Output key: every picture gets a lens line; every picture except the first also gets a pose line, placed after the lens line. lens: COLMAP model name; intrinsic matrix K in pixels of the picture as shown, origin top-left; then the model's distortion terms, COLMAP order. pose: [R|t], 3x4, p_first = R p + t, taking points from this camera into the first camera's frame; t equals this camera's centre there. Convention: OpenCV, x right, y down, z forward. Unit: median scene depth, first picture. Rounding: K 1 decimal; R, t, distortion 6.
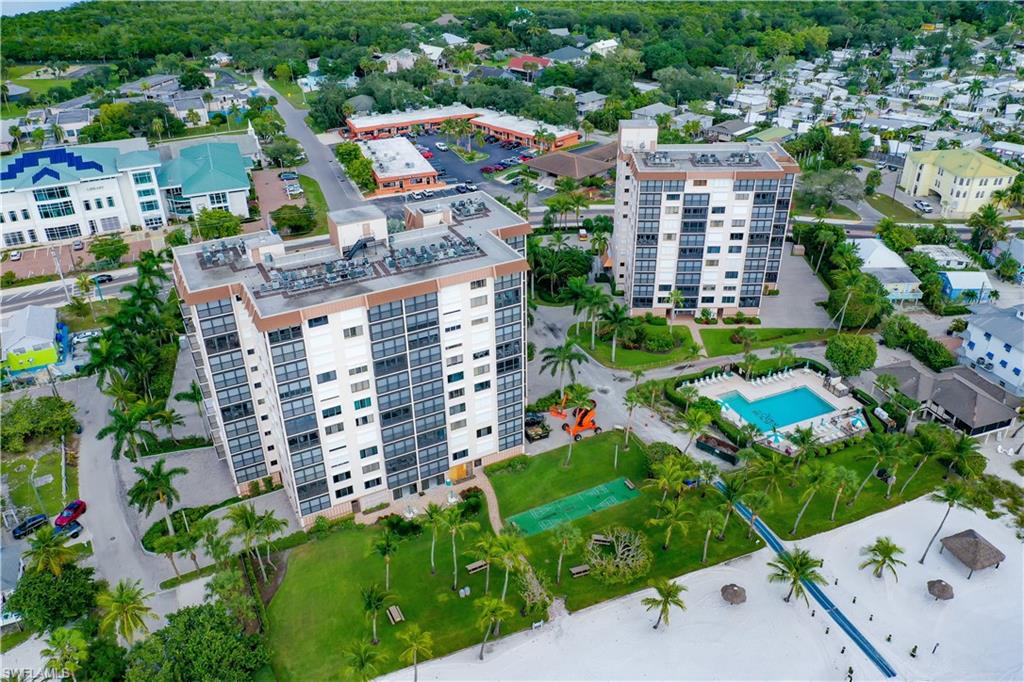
lens RADIAL K [[807.8, 0, 514.2], [0, 807.8, 341.1], [0, 0, 1]] dist [0.001160, -0.000348]
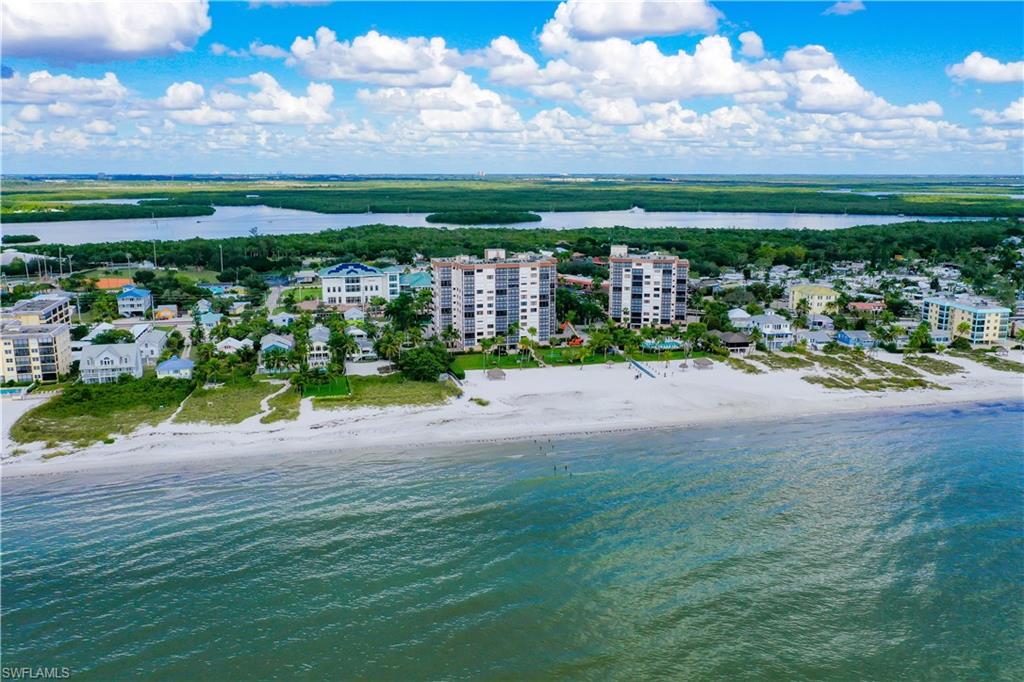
lens RADIAL K [[807.8, 0, 513.7], [0, 807.8, 340.9], [0, 0, 1]] dist [0.001160, -0.000348]
pose [[0.985656, 0.047981, -0.161802, 0.198600], [-0.095525, 0.948986, -0.300502, 0.571379], [0.139129, 0.311648, 0.939957, -0.898614]]
